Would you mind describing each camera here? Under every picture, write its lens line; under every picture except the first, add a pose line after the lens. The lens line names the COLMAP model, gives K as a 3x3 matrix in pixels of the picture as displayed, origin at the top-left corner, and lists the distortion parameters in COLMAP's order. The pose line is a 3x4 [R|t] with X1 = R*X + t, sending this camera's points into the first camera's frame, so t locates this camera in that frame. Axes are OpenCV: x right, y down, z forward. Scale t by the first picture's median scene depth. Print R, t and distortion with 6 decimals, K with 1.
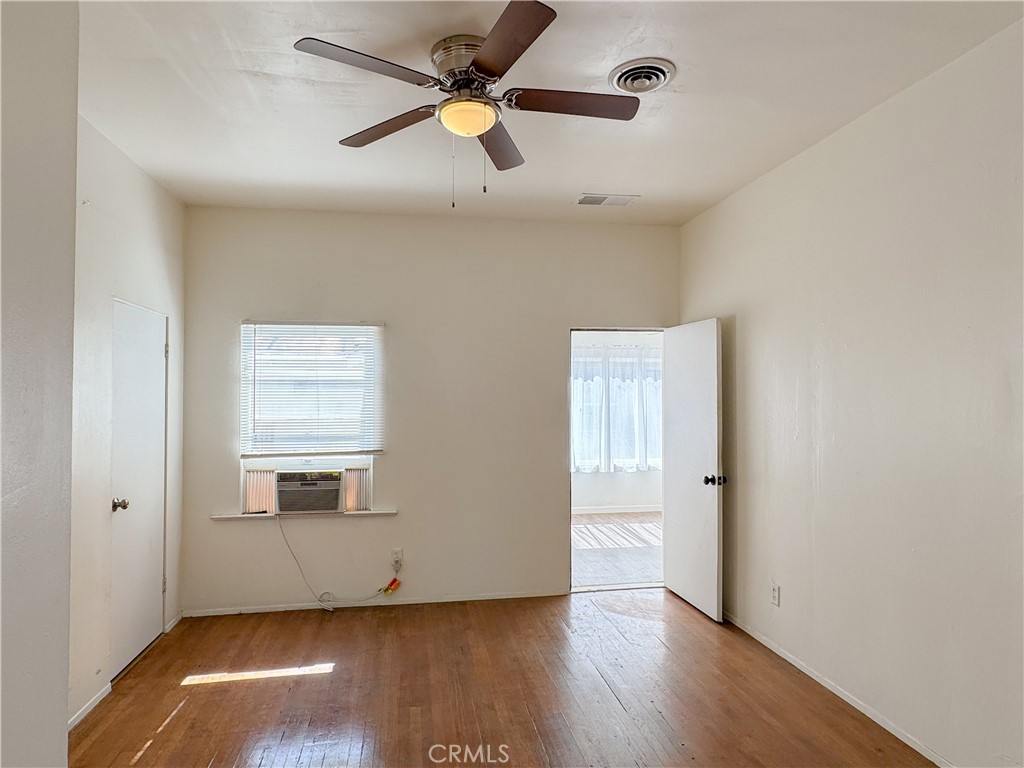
lens RADIAL K [[628.0, 0, 499.3], [0, 628.0, 386.6], [0, 0, 1]] dist [0.004489, 0.005765]
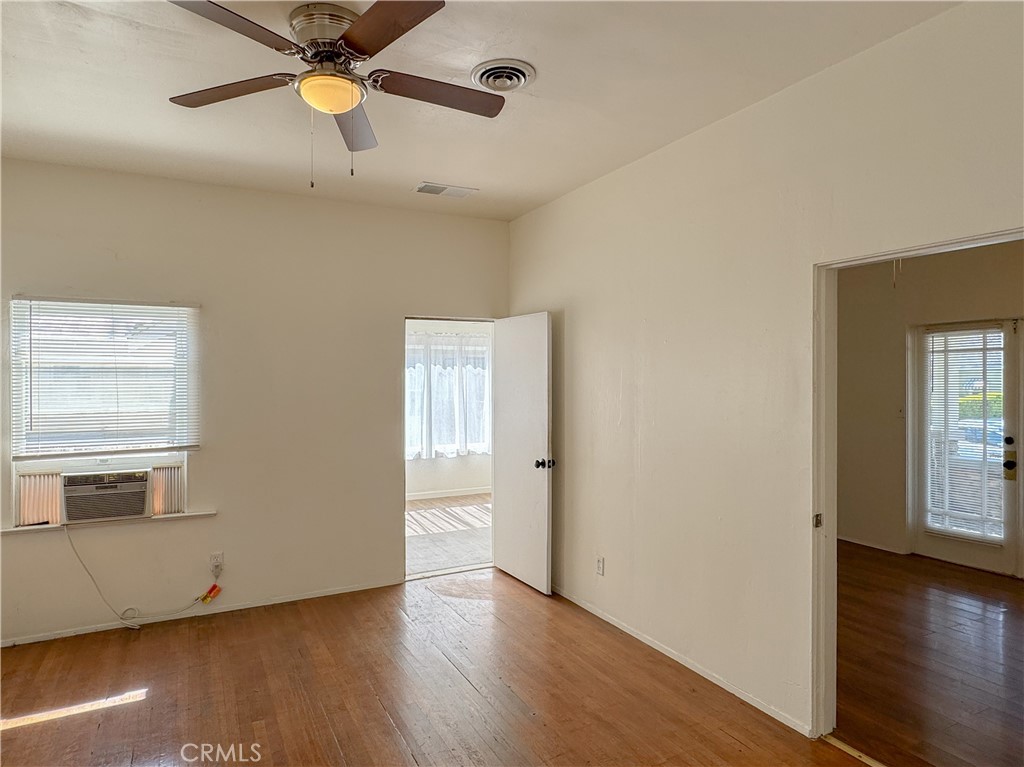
lens RADIAL K [[628.0, 0, 497.9], [0, 628.0, 385.6], [0, 0, 1]] dist [0.004489, 0.005765]
pose [[0.952846, -0.003656, 0.303431, -0.052791], [-0.003236, 0.999748, 0.022209, -0.006502], [-0.303436, -0.022144, 0.952595, 0.009349]]
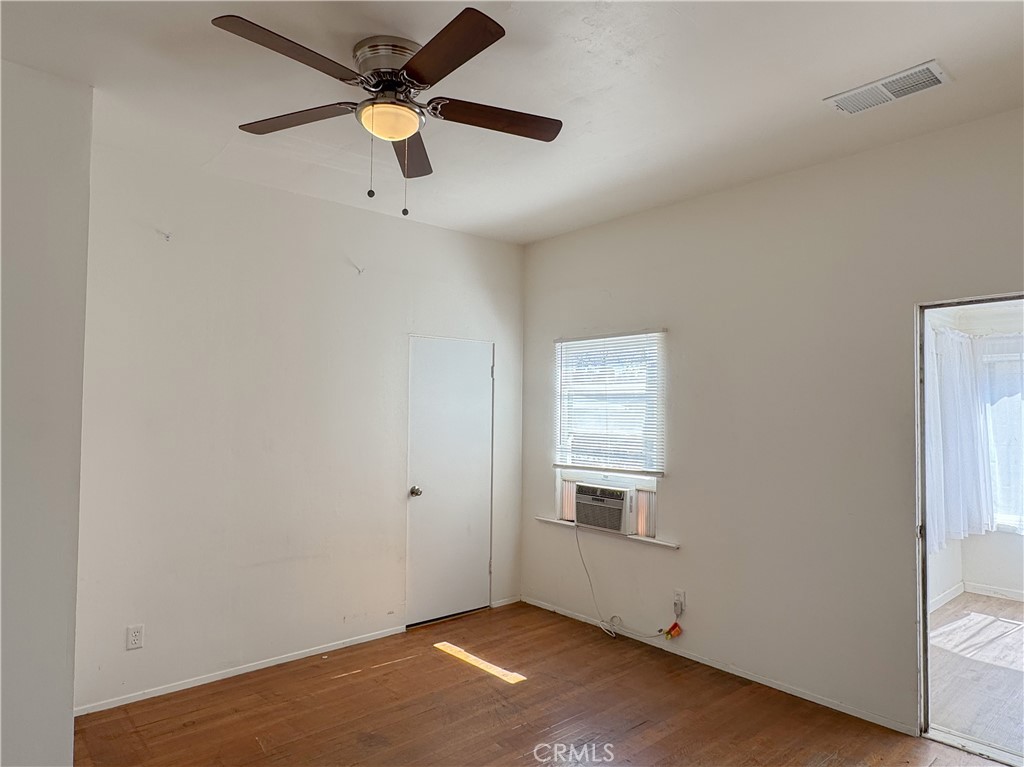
lens RADIAL K [[628.0, 0, 485.3], [0, 628.0, 385.7], [0, 0, 1]] dist [0.004489, 0.005765]
pose [[0.521576, -0.024388, -0.852856, 0.466538], [0.005678, 0.999668, -0.025114, -0.000045], [0.853186, 0.008257, 0.521541, 0.344313]]
